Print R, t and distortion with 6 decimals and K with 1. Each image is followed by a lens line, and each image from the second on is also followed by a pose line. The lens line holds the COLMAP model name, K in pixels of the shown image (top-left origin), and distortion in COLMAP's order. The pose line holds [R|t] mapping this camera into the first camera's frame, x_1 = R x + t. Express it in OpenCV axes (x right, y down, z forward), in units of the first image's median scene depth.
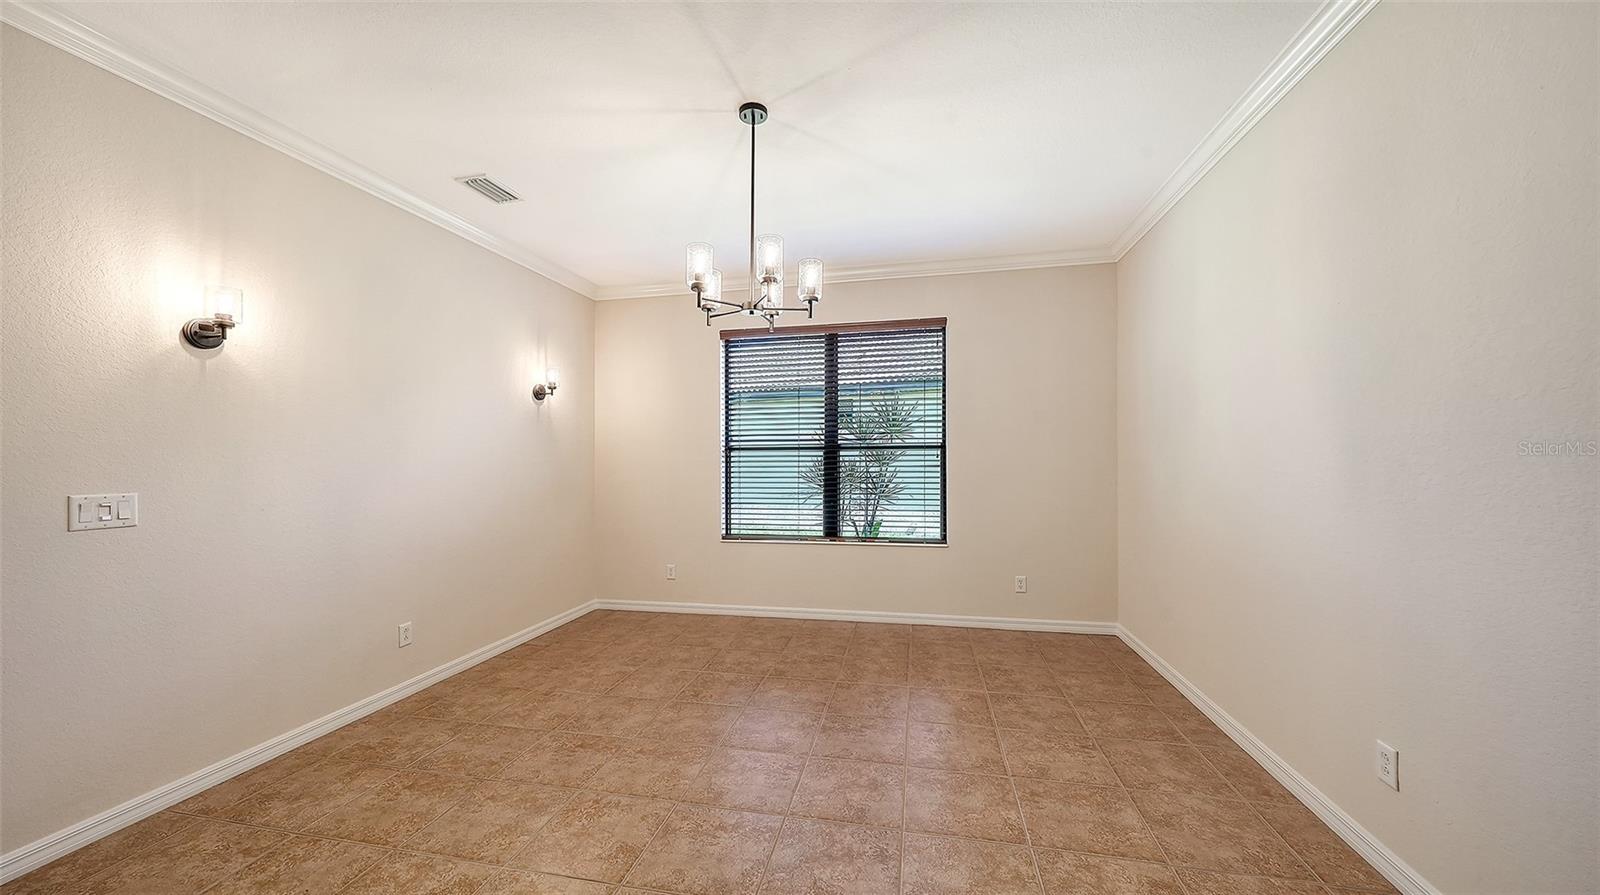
lens RADIAL K [[560.1, 0, 796.6], [0, 560.1, 454.2], [0, 0, 1]] dist [-0.000285, -0.000105]
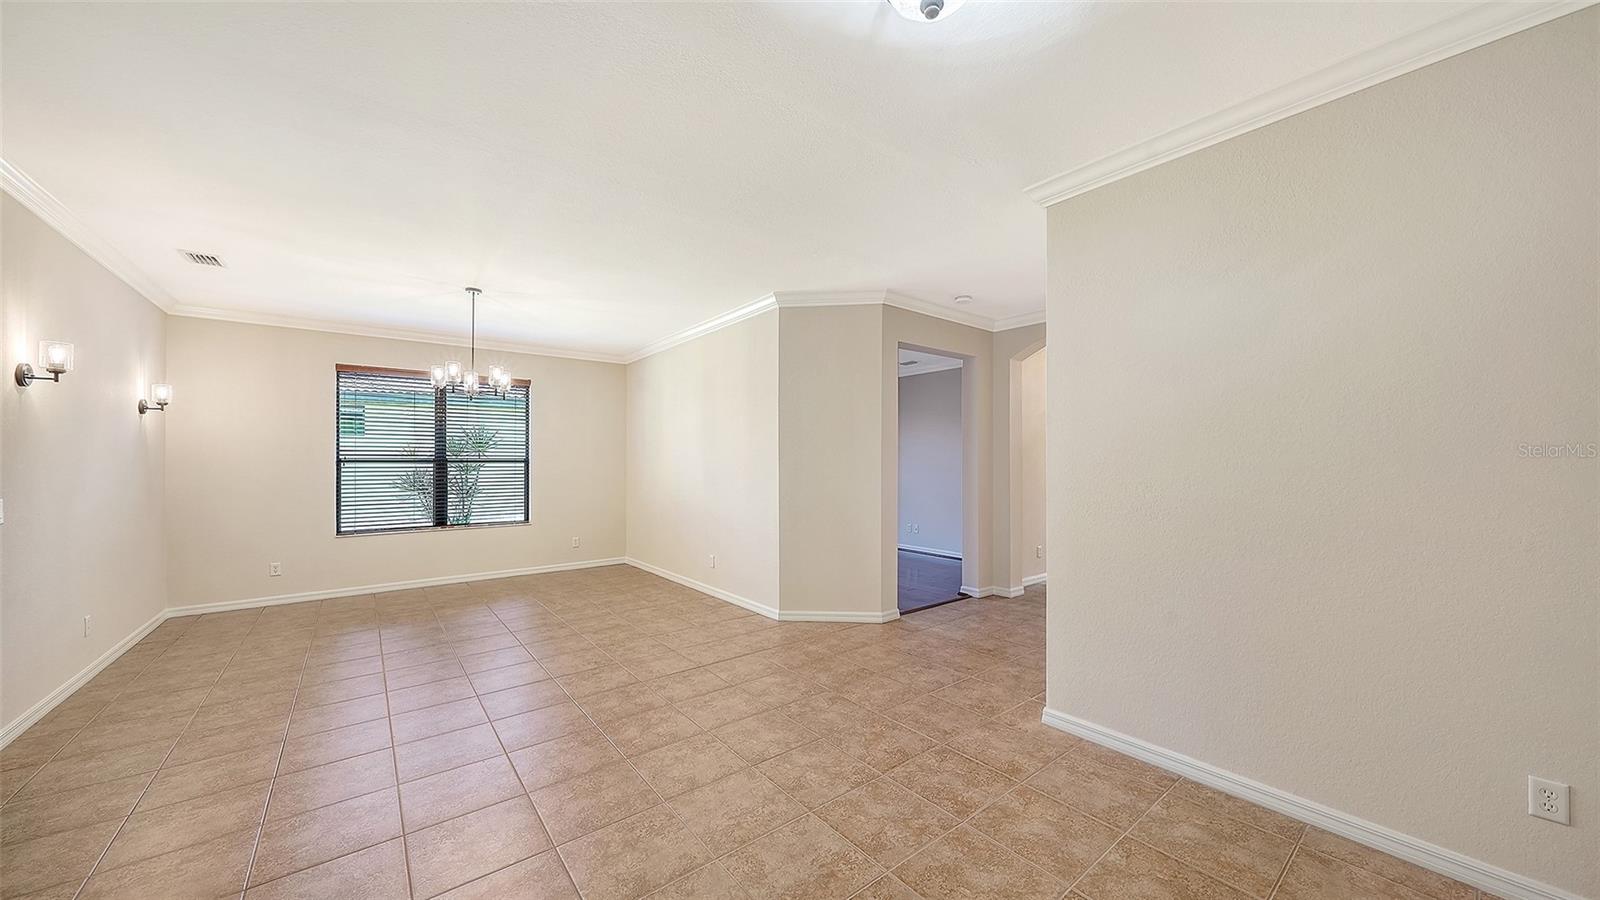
lens RADIAL K [[560.1, 0, 796.6], [0, 560.1, 456.7], [0, 0, 1]] dist [-0.000285, -0.000105]
pose [[0.644750, 0.014256, 0.764260, -0.468132], [-0.009061, 0.999898, -0.011007, -0.016484], [-0.764340, 0.000172, 0.644814, -0.609787]]
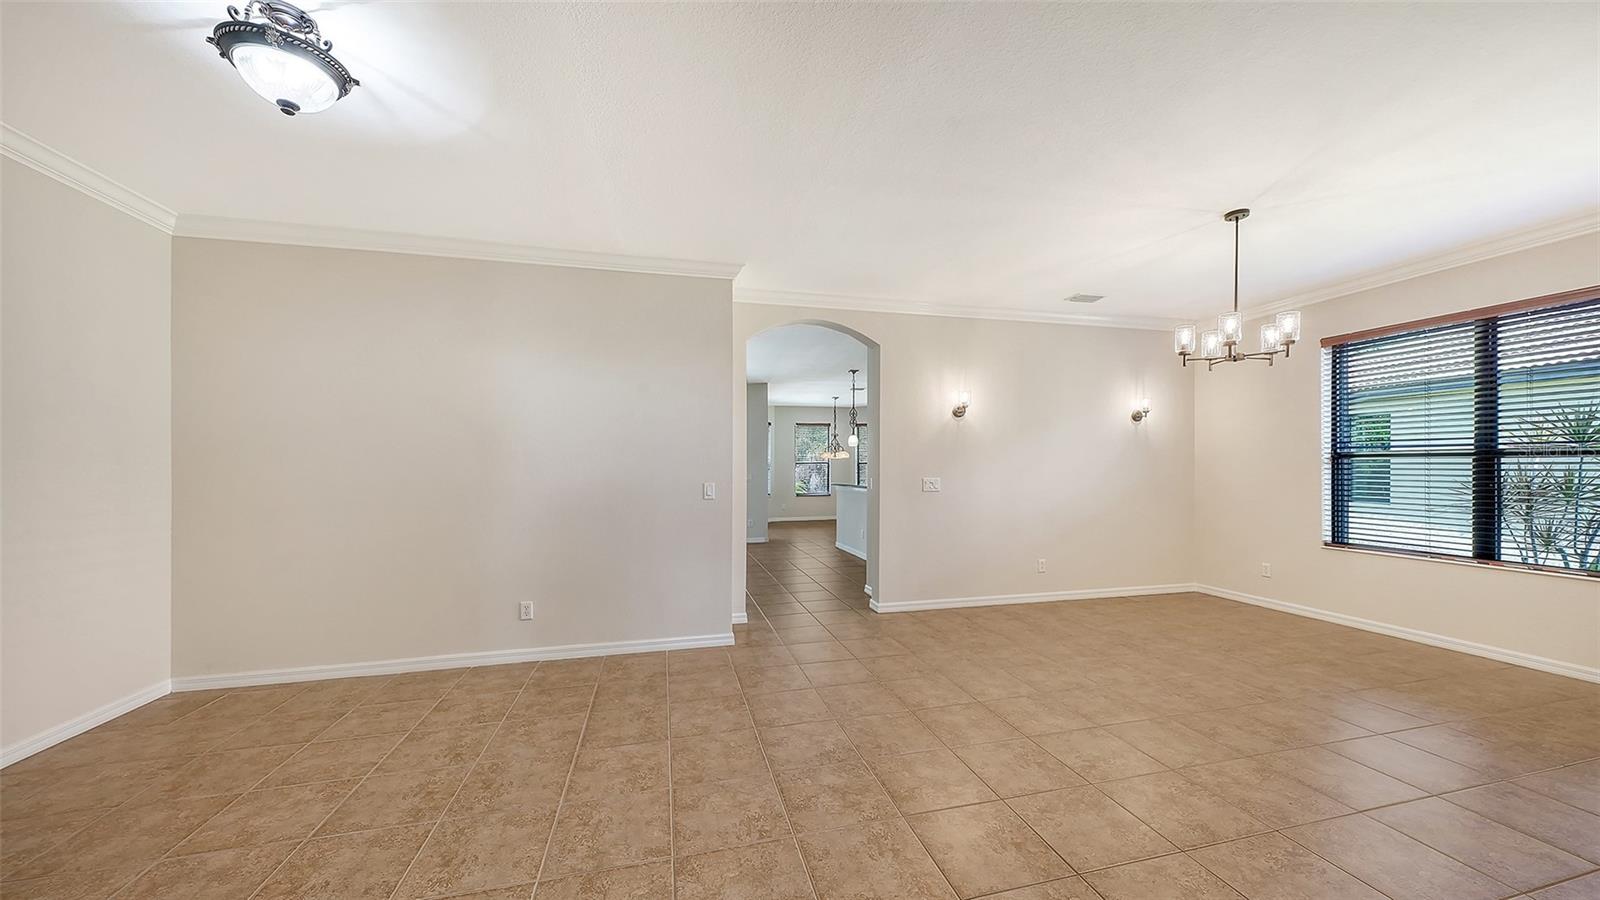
lens RADIAL K [[552.3, 0, 815.5], [0, 552.3, 473.0], [0, 0, 1]] dist [0.000599, -0.000027]
pose [[0.459043, 0.018204, -0.888228, 0.362907], [0.006422, 0.999696, 0.023807, -0.009247], [0.888391, -0.016632, 0.458786, -0.298586]]
